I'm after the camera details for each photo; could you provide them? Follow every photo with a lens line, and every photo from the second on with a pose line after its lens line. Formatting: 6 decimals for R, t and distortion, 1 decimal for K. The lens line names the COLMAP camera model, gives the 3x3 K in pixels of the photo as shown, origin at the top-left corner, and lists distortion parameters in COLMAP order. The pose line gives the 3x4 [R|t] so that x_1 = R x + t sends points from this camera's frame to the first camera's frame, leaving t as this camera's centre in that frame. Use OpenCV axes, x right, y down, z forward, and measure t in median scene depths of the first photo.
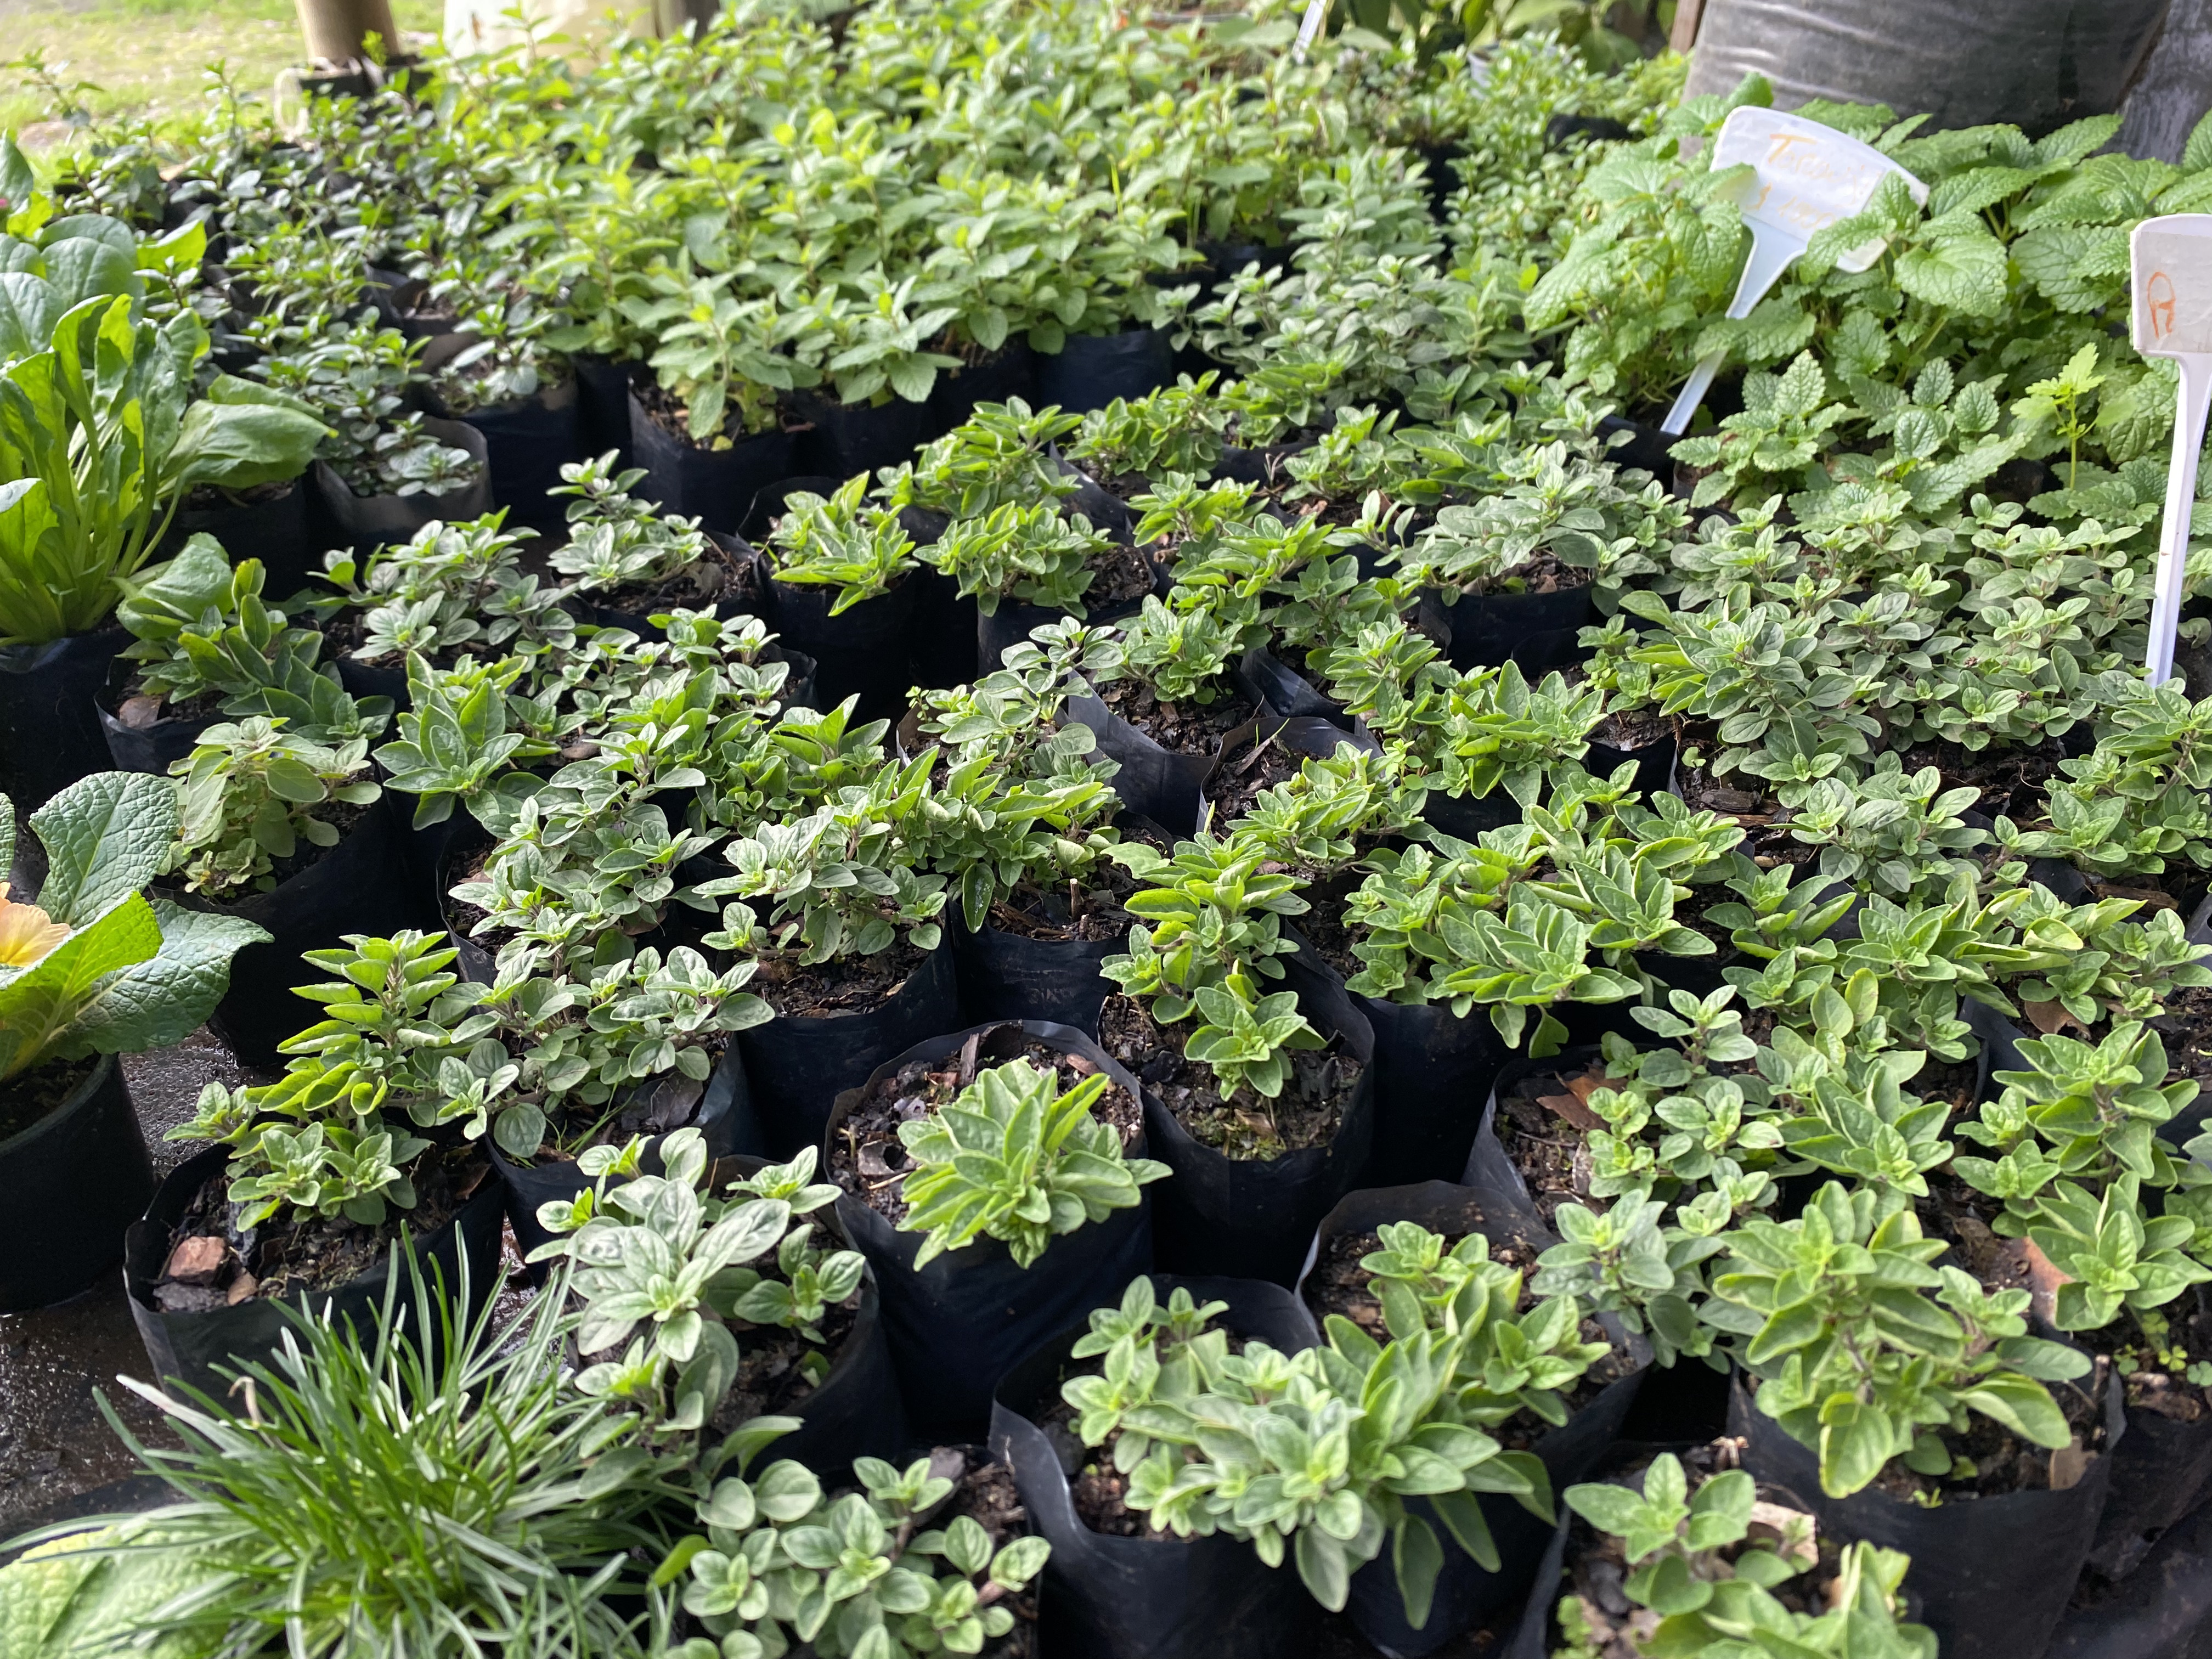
lens RADIAL K [[1661.1, 0, 1106.0], [0, 1661.1, 829.5], [0, 0, 1]] dist [0.002318, -0.016123]
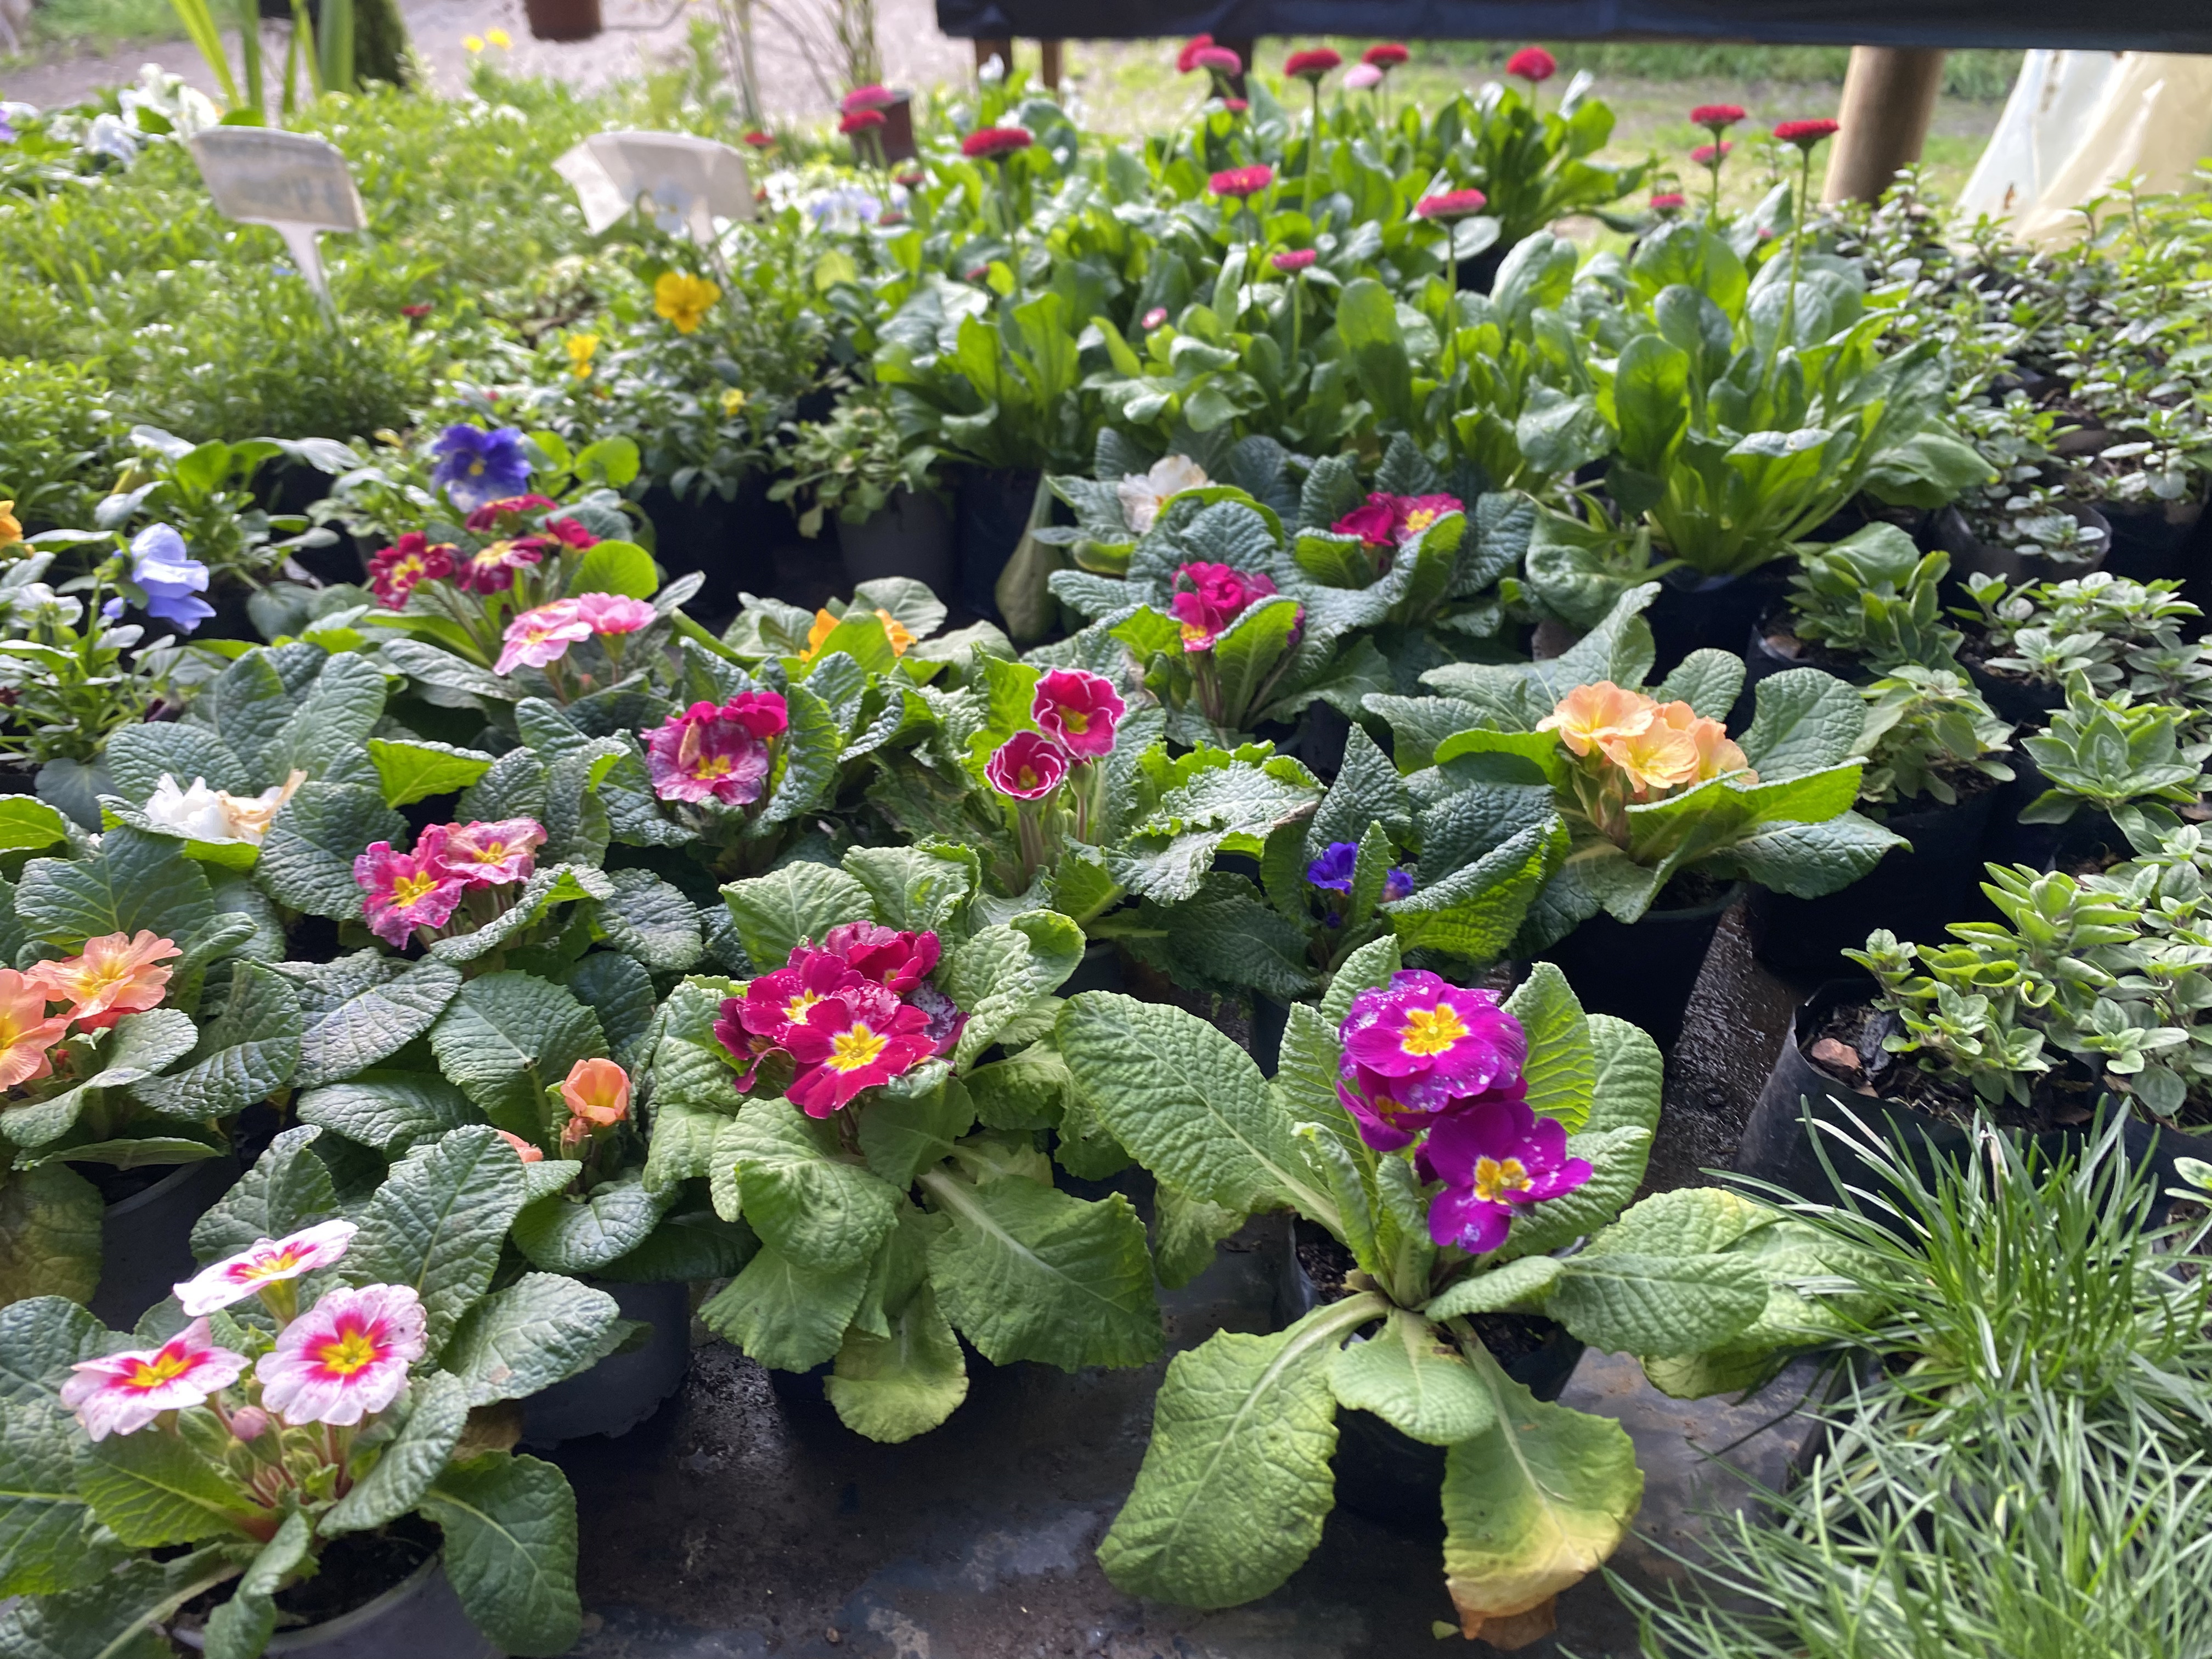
lens RADIAL K [[1661.1, 0, 1106.0], [0, 1661.1, 829.5], [0, 0, 1]] dist [0.002318, -0.016123]
pose [[0.711767, 0.362784, -0.601478, -0.176934], [-0.414053, 0.908407, 0.057935, 0.168146], [0.567404, 0.207808, 0.796786, -0.153112]]
